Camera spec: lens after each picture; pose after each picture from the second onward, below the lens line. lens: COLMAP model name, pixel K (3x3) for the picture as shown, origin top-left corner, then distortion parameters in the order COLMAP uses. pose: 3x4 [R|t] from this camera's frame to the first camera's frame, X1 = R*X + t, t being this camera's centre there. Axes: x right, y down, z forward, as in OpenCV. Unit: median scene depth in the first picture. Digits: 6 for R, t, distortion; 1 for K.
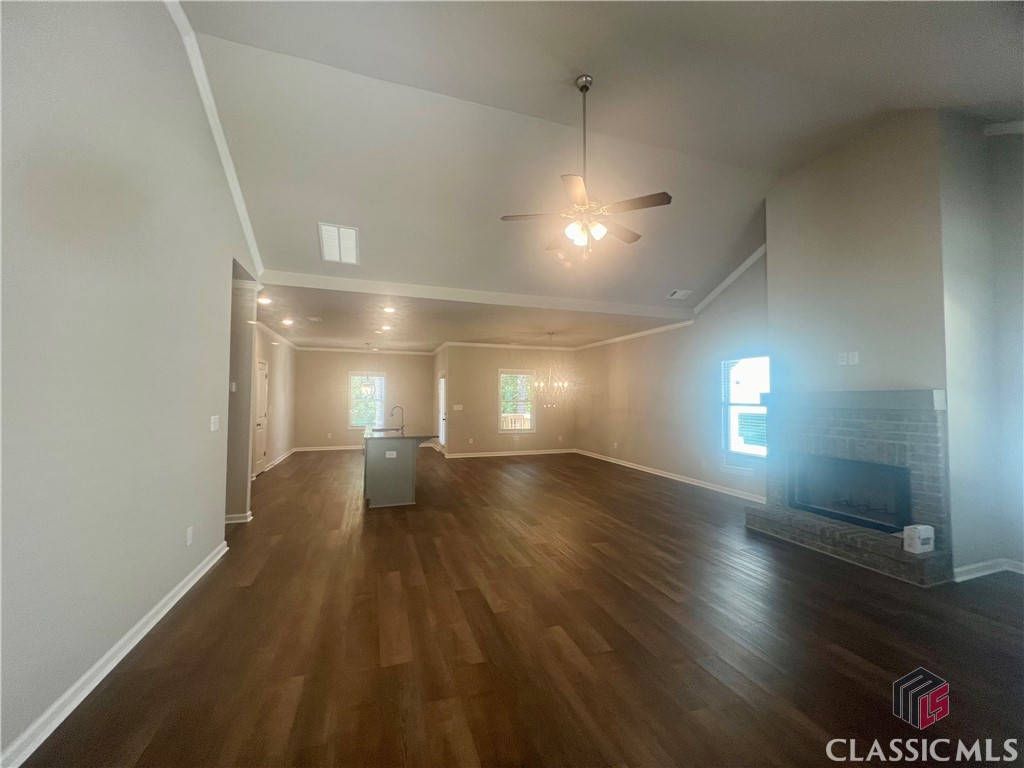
lens RADIAL K [[413.1, 0, 512.0], [0, 413.1, 384.9], [0, 0, 1]] dist [0.003581, 0.000373]
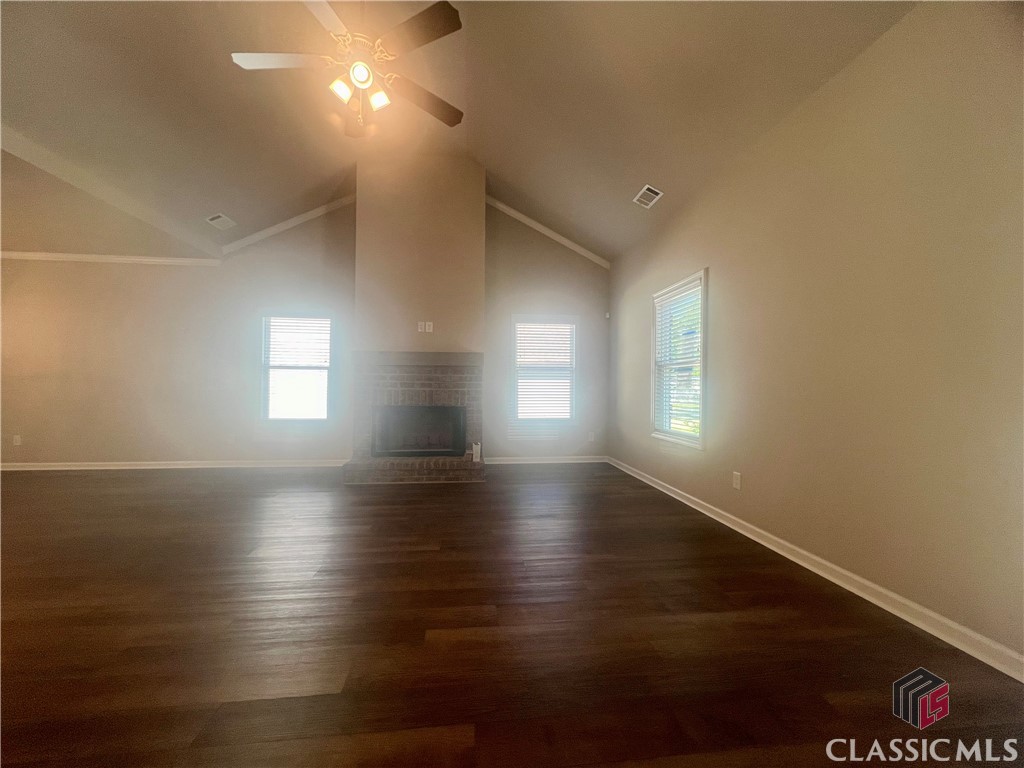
lens RADIAL K [[413.1, 0, 511.9], [0, 413.1, 386.0], [0, 0, 1]] dist [0.003581, 0.000373]
pose [[0.233433, -0.008915, 0.972332, -0.222302], [-0.035349, 0.999219, 0.017648, 0.053496], [-0.971730, -0.038491, 0.232935, 0.280886]]
